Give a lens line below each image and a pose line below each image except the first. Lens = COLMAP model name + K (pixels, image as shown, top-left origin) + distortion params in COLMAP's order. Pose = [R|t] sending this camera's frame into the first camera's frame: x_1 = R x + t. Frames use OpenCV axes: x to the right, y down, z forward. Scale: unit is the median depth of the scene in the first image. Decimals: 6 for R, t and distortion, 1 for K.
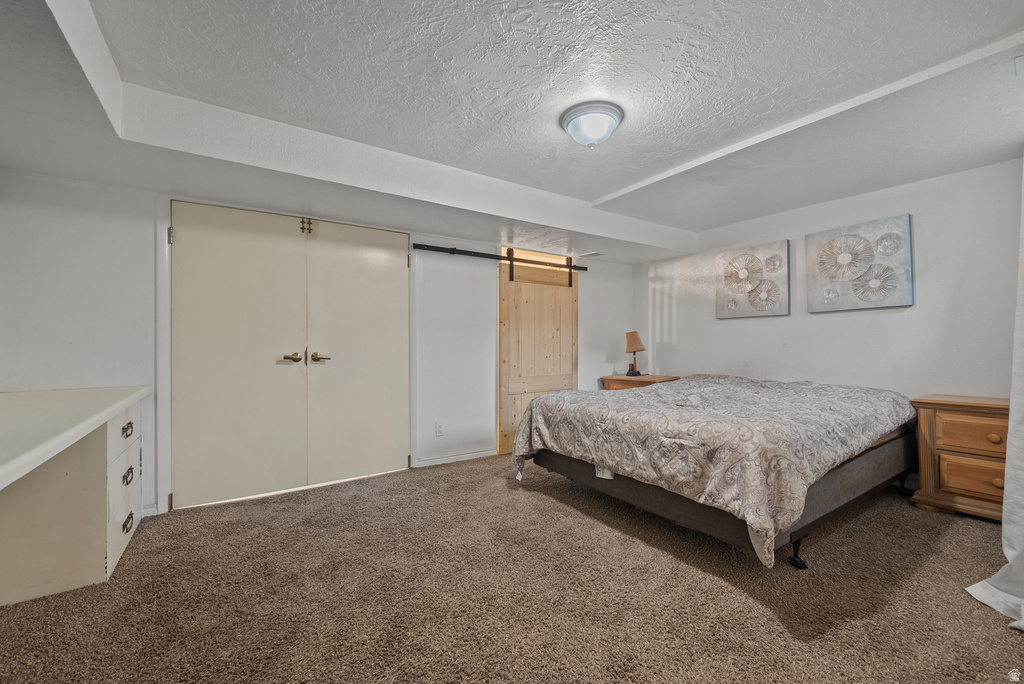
lens RADIAL K [[411.1, 0, 503.0], [0, 411.1, 342.0], [0, 0, 1]] dist [0.000084, -0.000486]
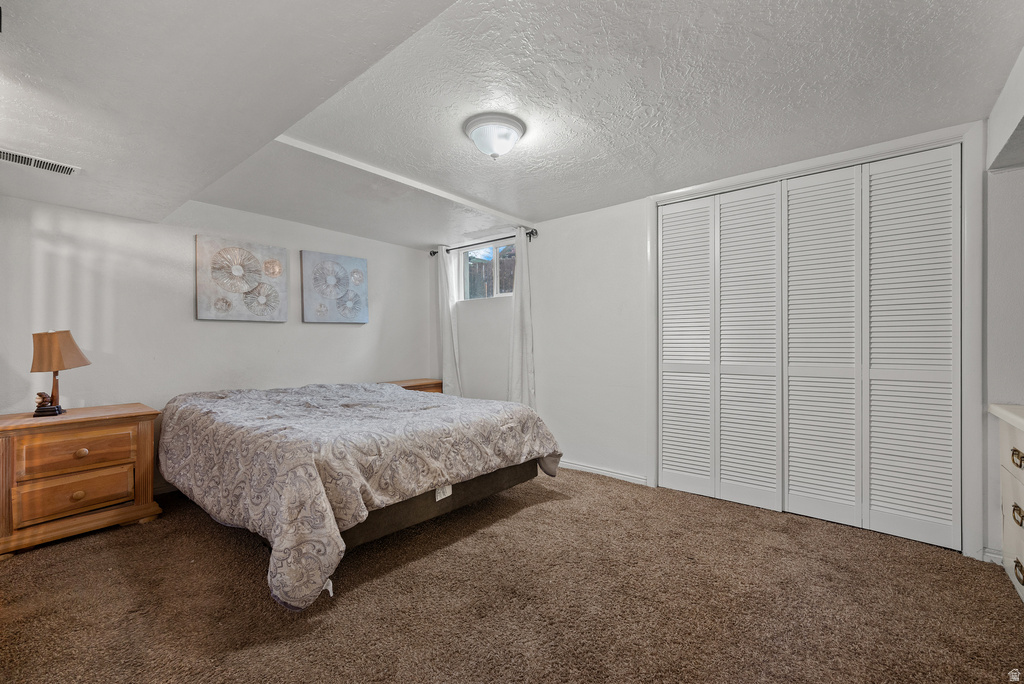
lens RADIAL K [[447.2, 0, 503.3], [0, 447.2, 344.4], [0, 0, 1]] dist [0.002703, -0.000038]
pose [[-0.289850, 0.005014, 0.957059, -0.666504], [0.001616, 0.999987, -0.004750, -0.006886], [-0.957071, 0.000170, -0.289854, 1.027585]]
